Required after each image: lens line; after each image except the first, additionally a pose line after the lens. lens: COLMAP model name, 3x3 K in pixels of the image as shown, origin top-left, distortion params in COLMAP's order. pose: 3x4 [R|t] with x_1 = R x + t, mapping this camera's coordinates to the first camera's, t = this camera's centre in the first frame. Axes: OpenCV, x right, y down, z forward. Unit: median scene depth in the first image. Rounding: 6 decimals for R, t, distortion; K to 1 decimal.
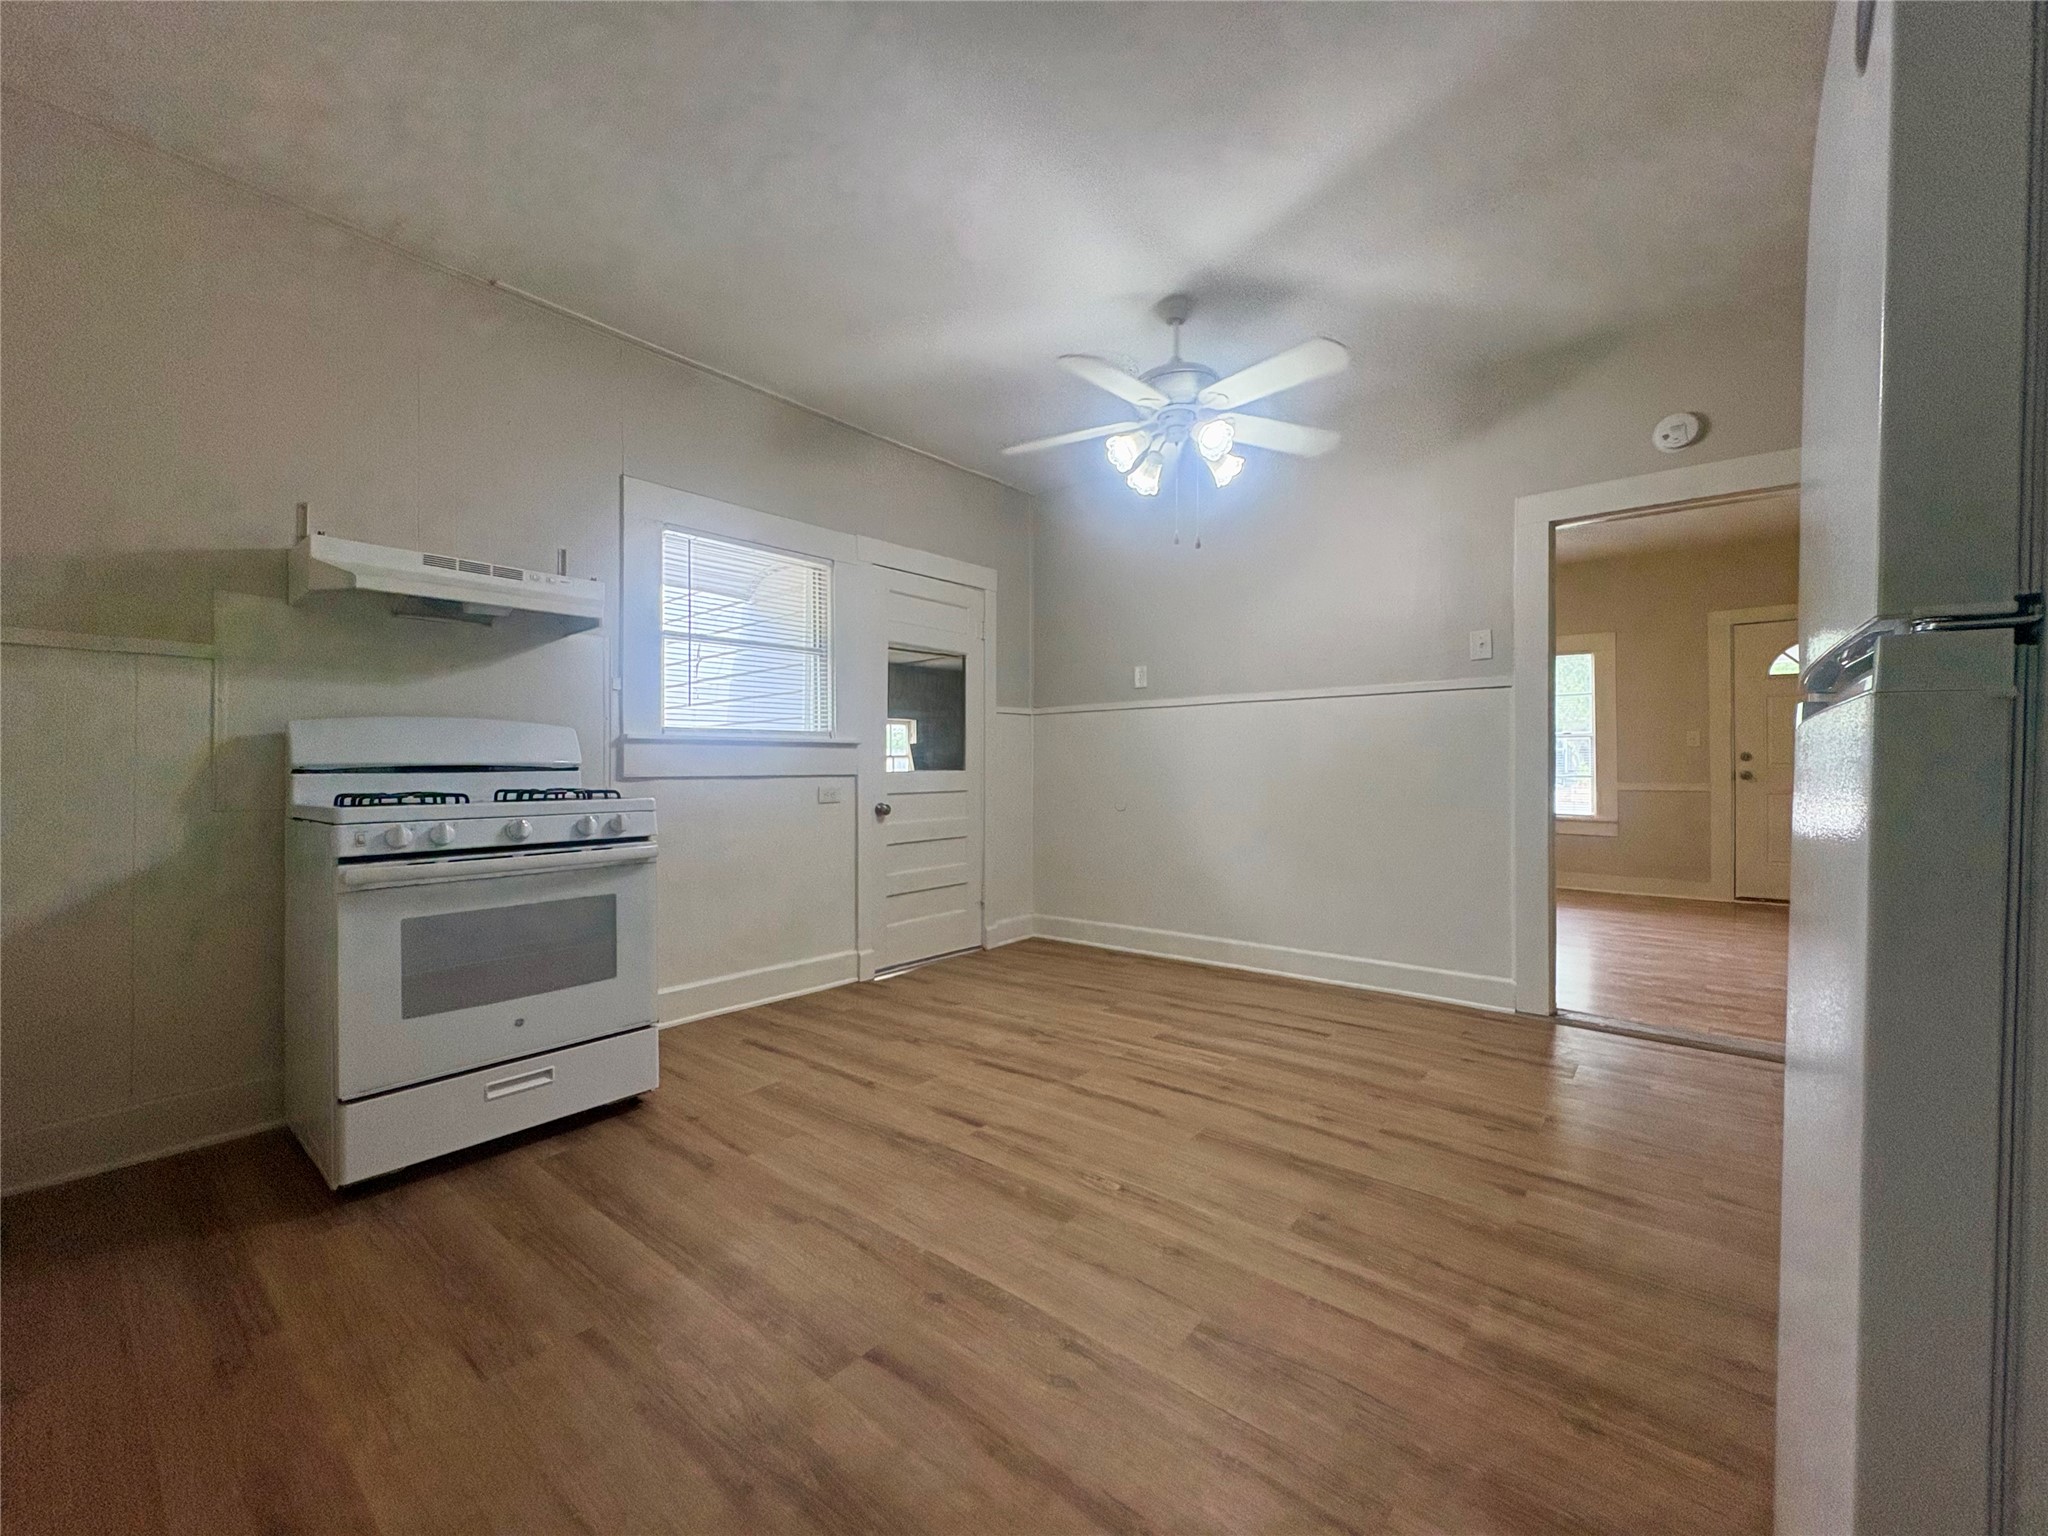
lens RADIAL K [[815.7, 0, 1025.7], [0, 815.7, 771.5], [0, 0, 1]] dist [-0.000115, -0.000110]
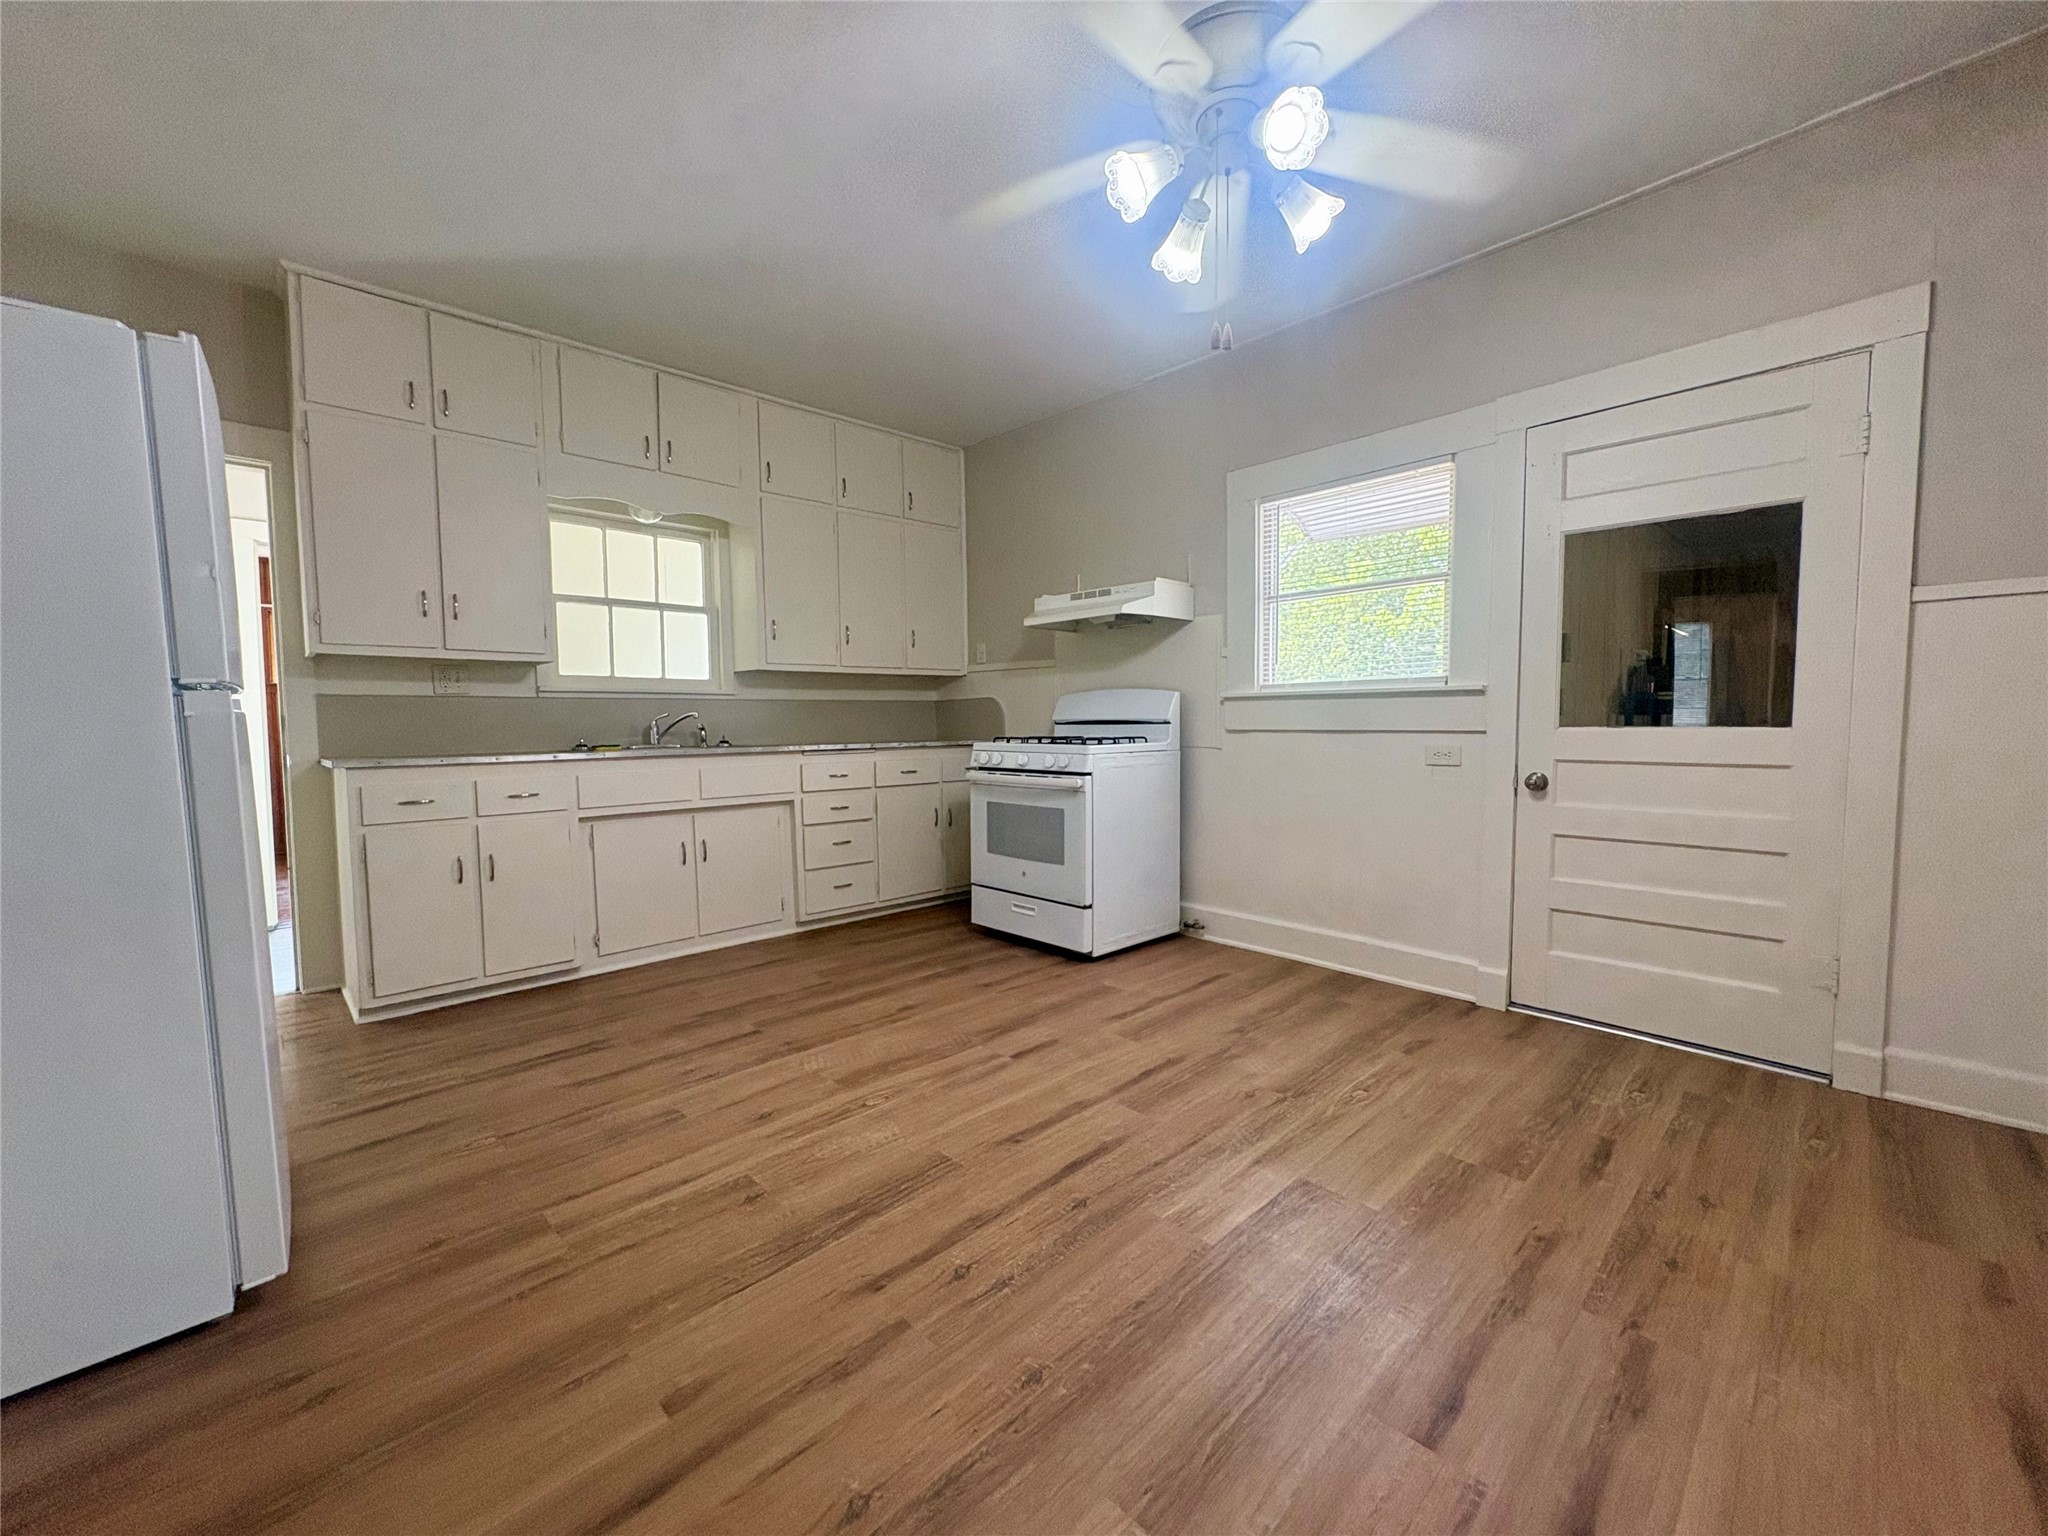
lens RADIAL K [[815.7, 0, 1023.1], [0, 815.7, 768.9], [0, 0, 1]] dist [-0.000115, -0.000110]
pose [[-0.118498, 0.065164, -0.990814, 0.879075], [0.001715, 0.997856, 0.065422, -0.016908], [0.992953, 0.006053, -0.118356, 1.008314]]
